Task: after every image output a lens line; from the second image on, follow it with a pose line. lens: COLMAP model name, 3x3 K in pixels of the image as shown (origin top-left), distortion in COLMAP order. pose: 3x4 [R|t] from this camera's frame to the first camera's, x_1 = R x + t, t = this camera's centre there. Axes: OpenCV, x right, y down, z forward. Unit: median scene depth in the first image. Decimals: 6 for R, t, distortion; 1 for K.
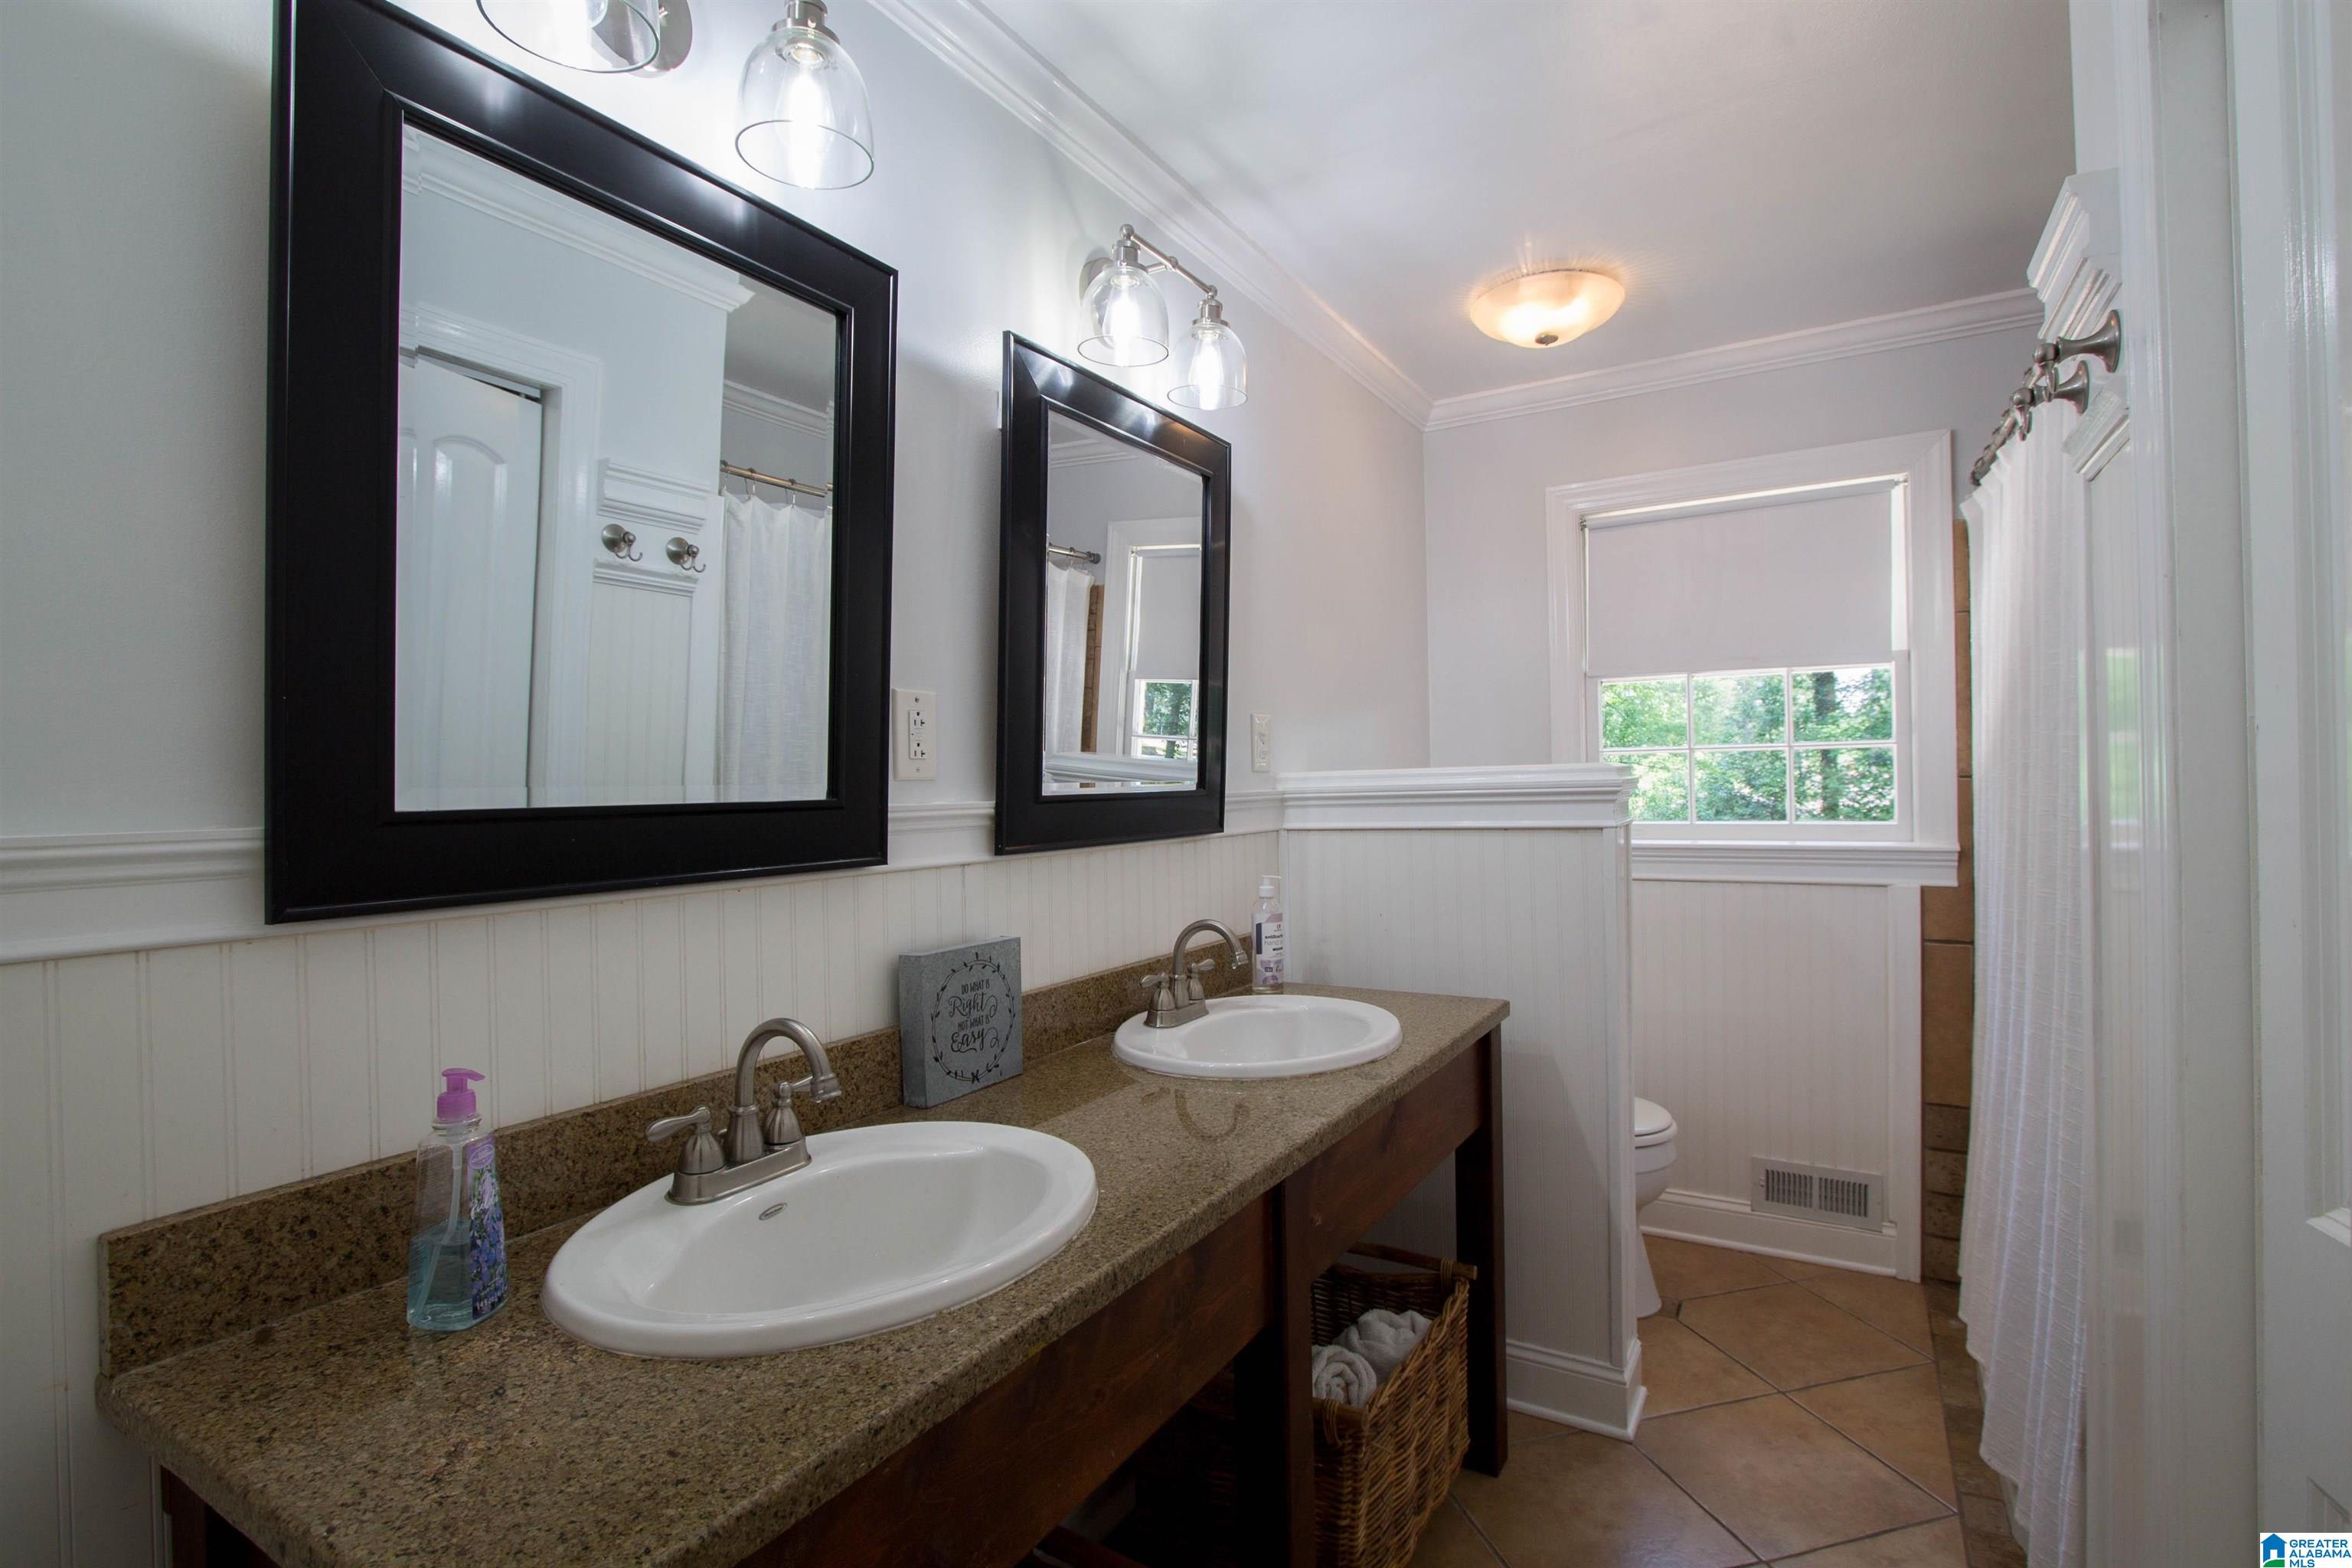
lens RADIAL K [[1104.5, 0, 1181.8], [0, 1104.5, 782.1], [0, 0, 1]] dist [-0.025087, 0.004300]
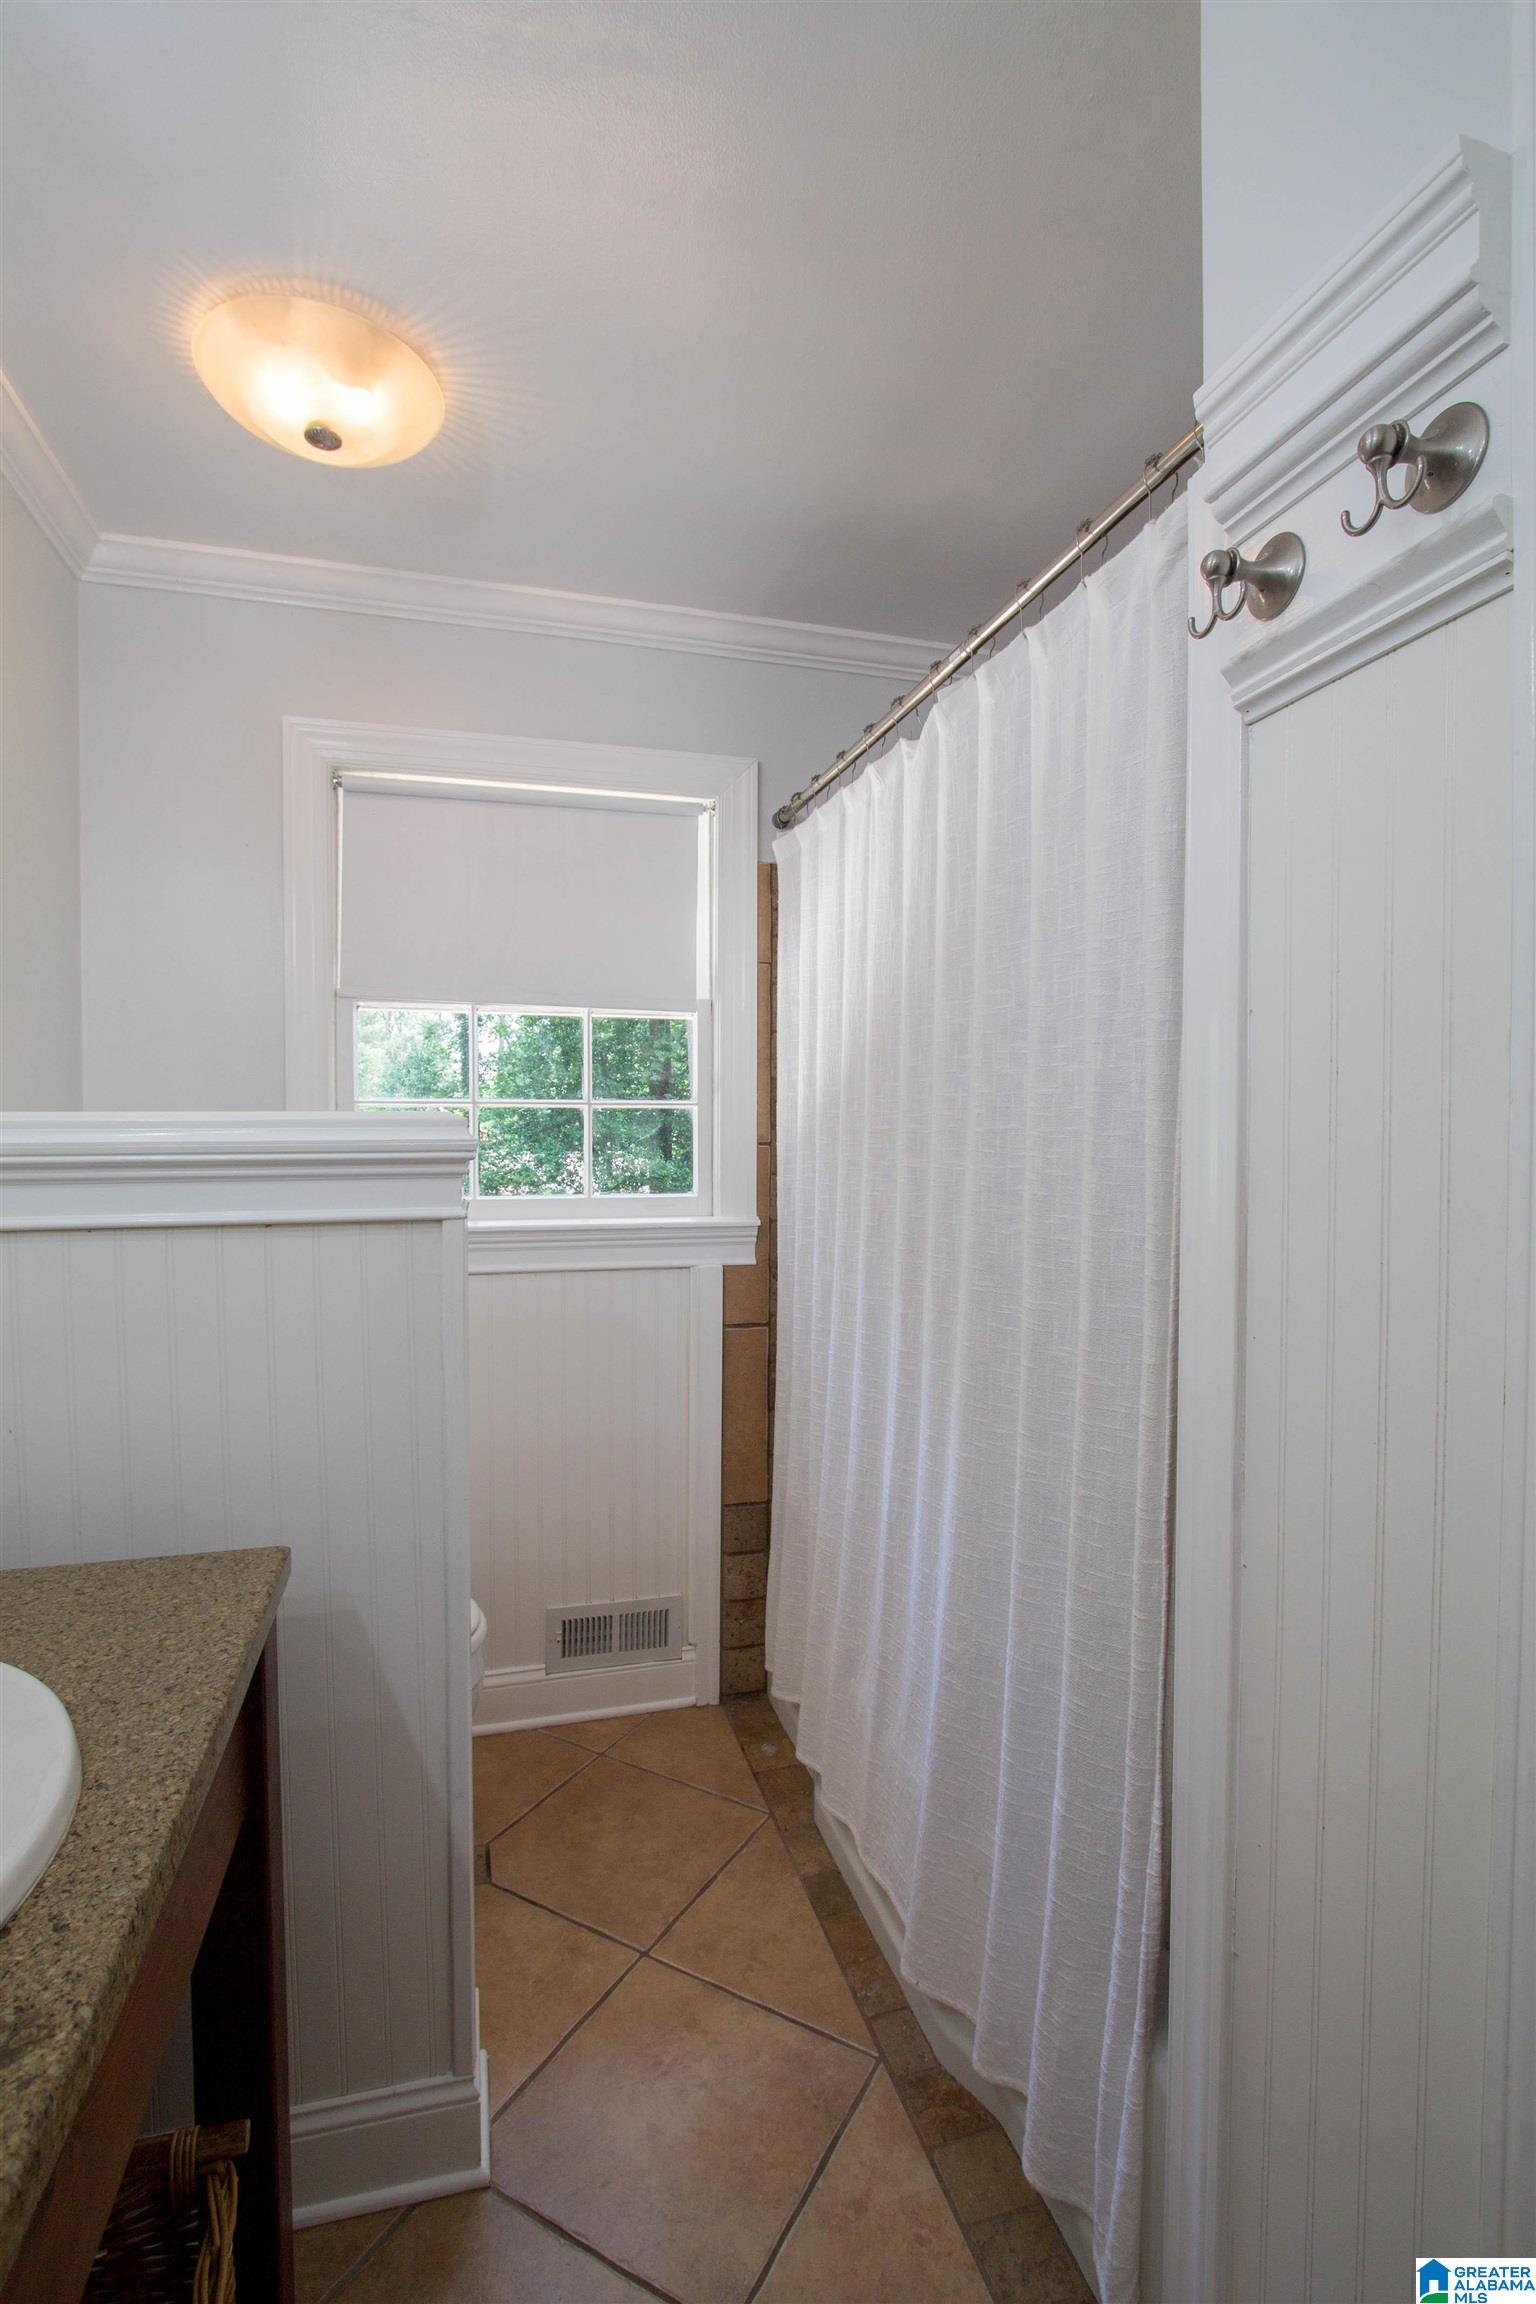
lens RADIAL K [[1082.0, 0, 780.0], [0, 1082.0, 1171.3], [0, 0, 1]] dist [-0.025087, 0.004300]
pose [[0.680802, -0.002813, 0.732462, 0.059961], [-0.014736, 0.999738, 0.017536, 0.001733], [-0.732319, -0.022732, 0.680582, 0.366045]]
